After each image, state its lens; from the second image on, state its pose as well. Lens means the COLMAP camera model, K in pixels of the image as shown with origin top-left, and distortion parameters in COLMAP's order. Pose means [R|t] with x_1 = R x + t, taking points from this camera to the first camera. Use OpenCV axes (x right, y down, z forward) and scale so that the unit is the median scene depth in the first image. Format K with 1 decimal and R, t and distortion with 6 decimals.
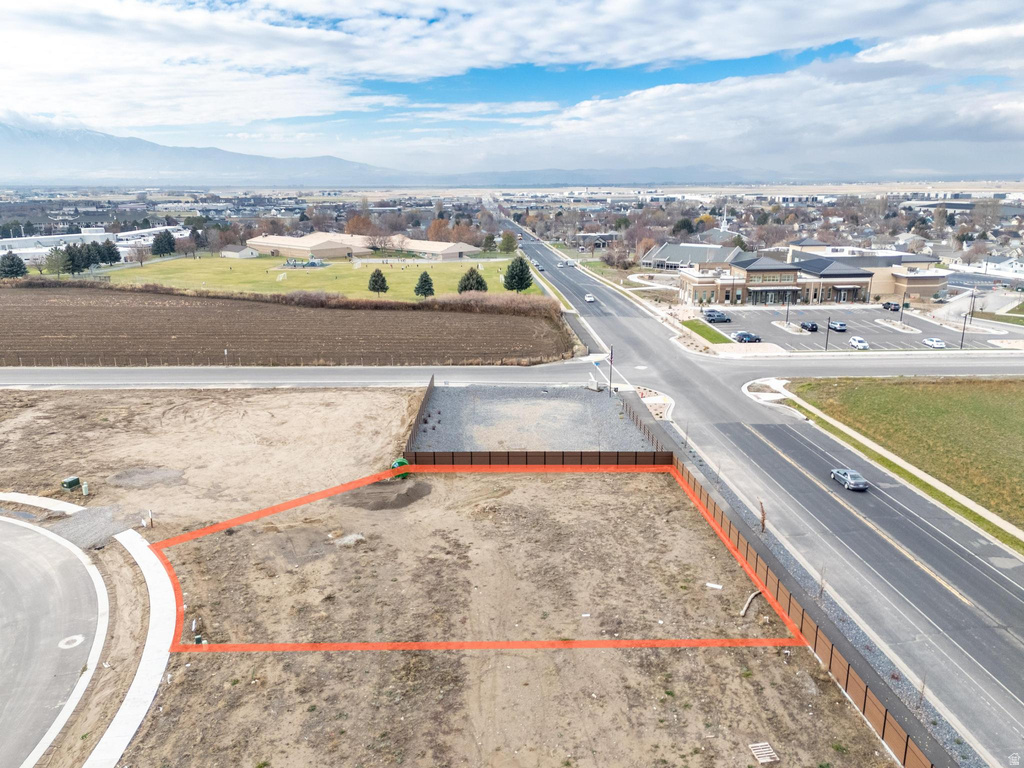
lens RADIAL K [[744.6, 0, 517.3], [0, 744.6, 382.3], [0, 0, 1]] dist [0.101388, -0.099108]
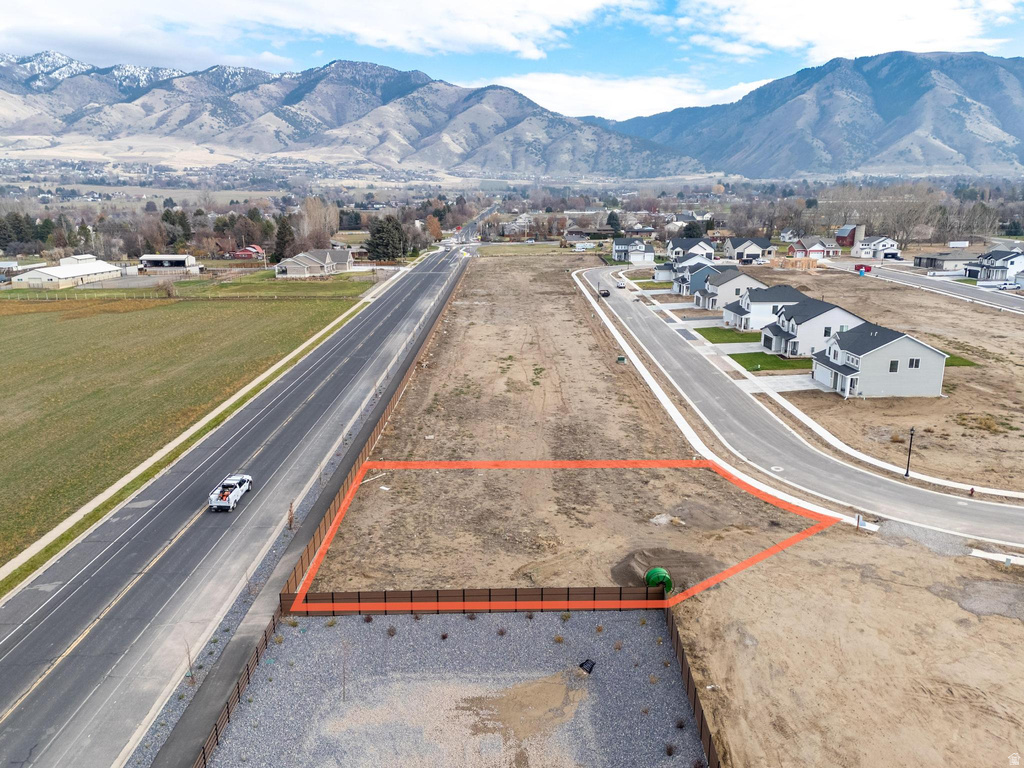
lens RADIAL K [[744.6, 0, 517.3], [0, 744.6, 382.3], [0, 0, 1]] dist [0.101388, -0.099108]
pose [[-0.998201, -0.010266, 0.059075, -0.059687], [0.018962, 0.880624, 0.473435, -0.461814], [-0.056883, 0.473704, -0.878845, 1.702471]]
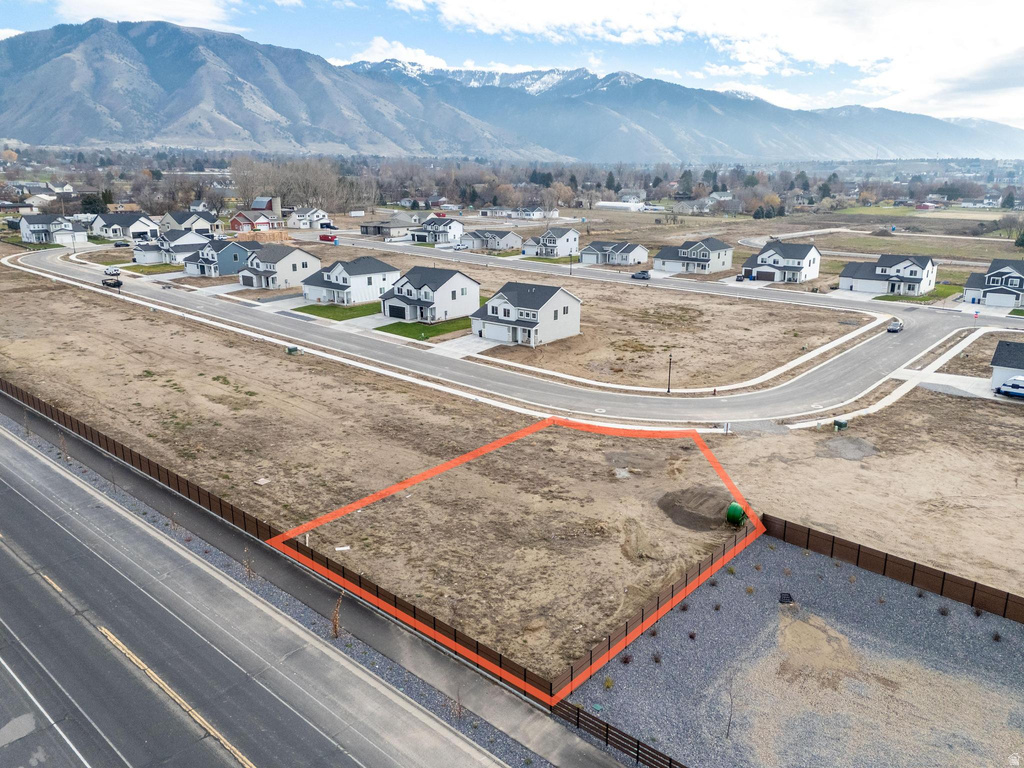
lens RADIAL K [[744.6, 0, 517.3], [0, 744.6, 382.3], [0, 0, 1]] dist [0.101388, -0.099108]
pose [[-0.702242, 0.191097, -0.685812, 0.626166], [-0.181939, 0.883145, 0.432380, -0.371145], [0.688298, 0.428412, -0.585414, 1.359757]]
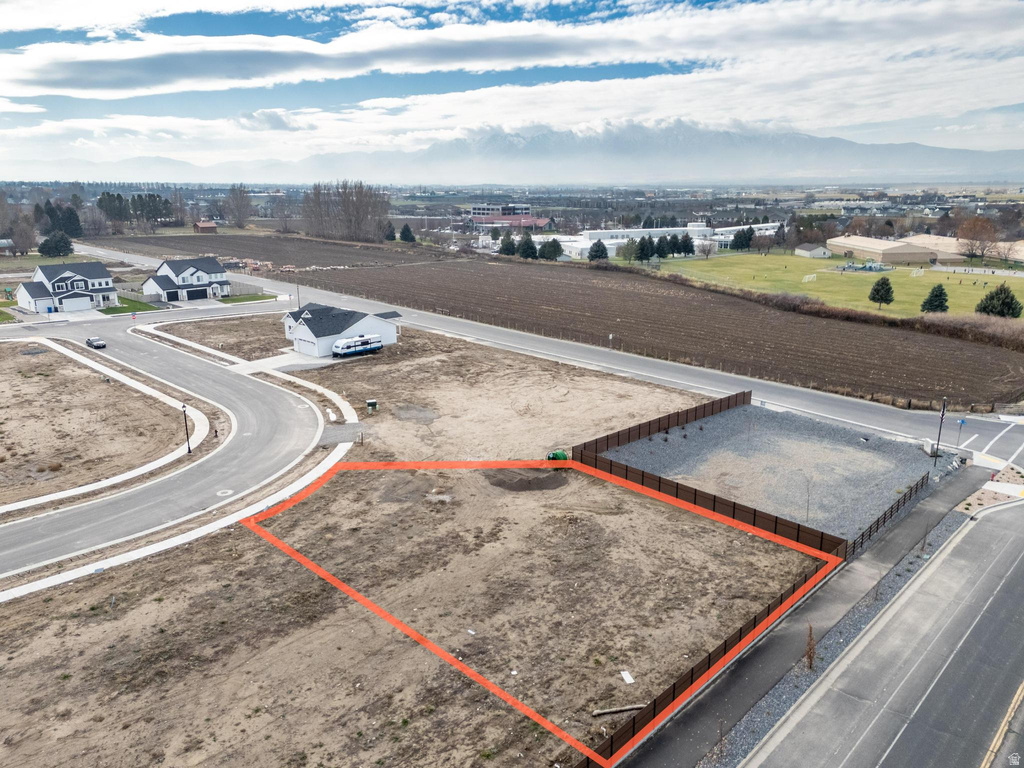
lens RADIAL K [[744.6, 0, 517.3], [0, 744.6, 382.3], [0, 0, 1]] dist [0.101388, -0.099108]
pose [[0.674642, 0.192524, -0.712596, 0.556022], [-0.190772, 0.978065, 0.083635, -0.070018], [0.713067, 0.079519, 0.696572, 0.252377]]
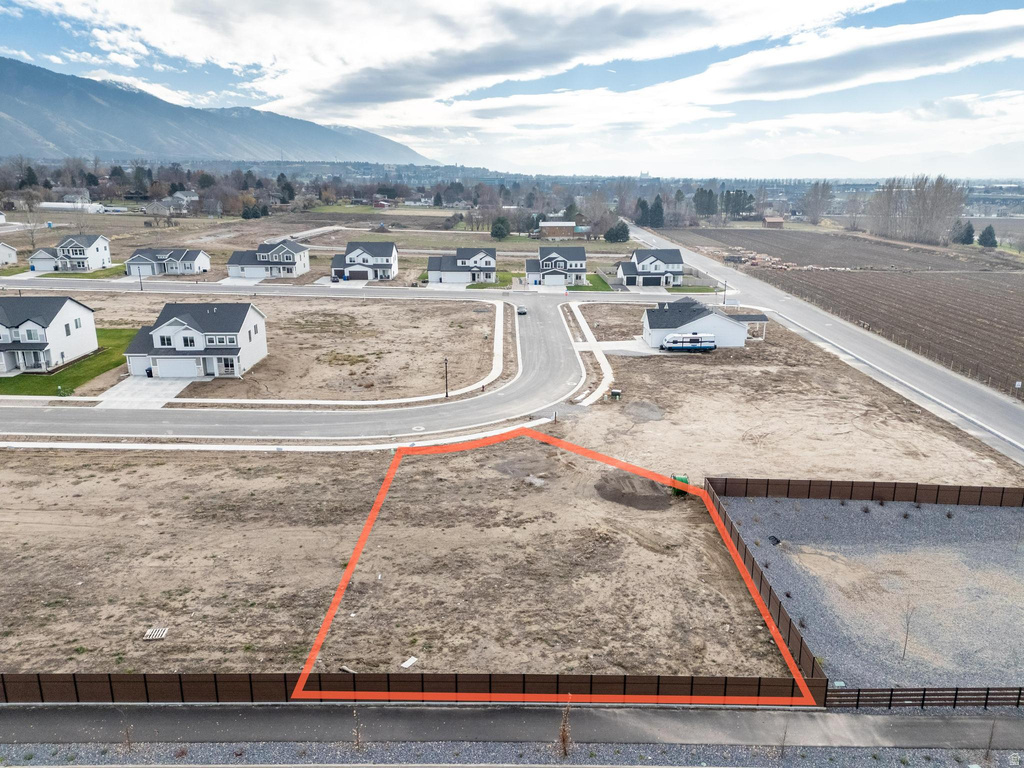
lens RADIAL K [[744.6, 0, 517.3], [0, 744.6, 382.3], [0, 0, 1]] dist [0.101388, -0.099108]
pose [[-0.051242, 0.266651, -0.962430, 0.778687], [-0.260335, 0.926811, 0.270644, -0.221549], [0.964158, 0.264422, 0.021927, 0.803201]]
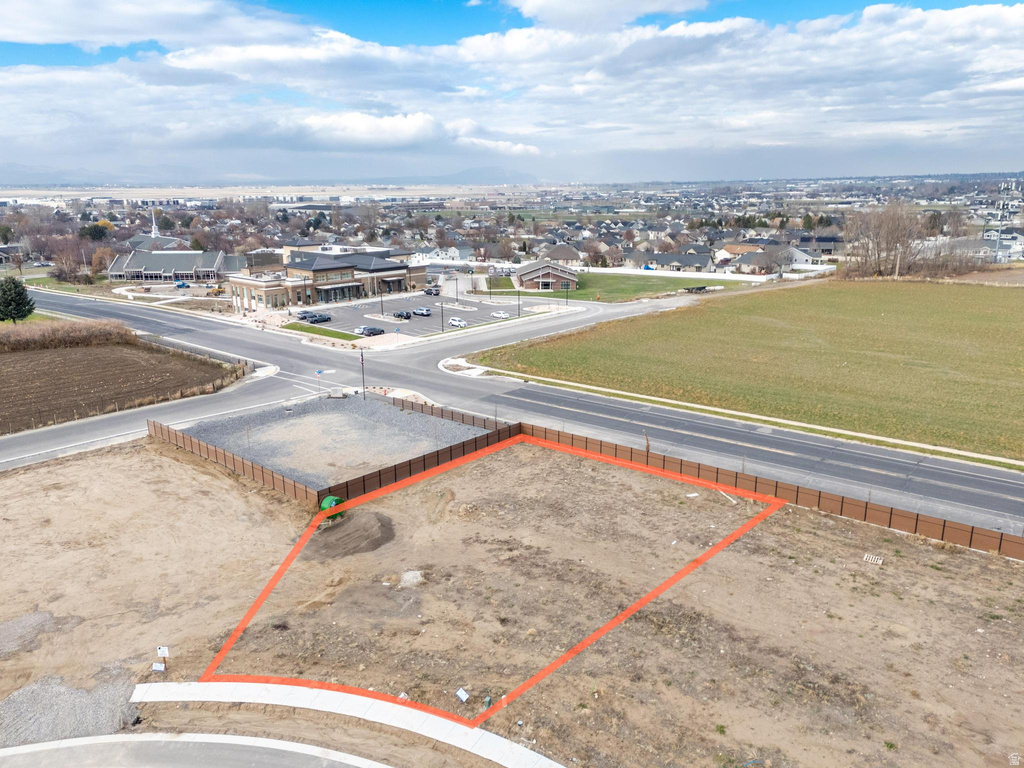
lens RADIAL K [[738.8, 0, 517.8], [0, 738.8, 395.4], [0, 0, 1]] dist [0.102563, -0.096133]
pose [[0.693505, -0.200603, 0.691960, -0.632119], [0.191053, 0.977274, 0.091838, -0.057292], [-0.694658, 0.068512, 0.716070, 0.222111]]
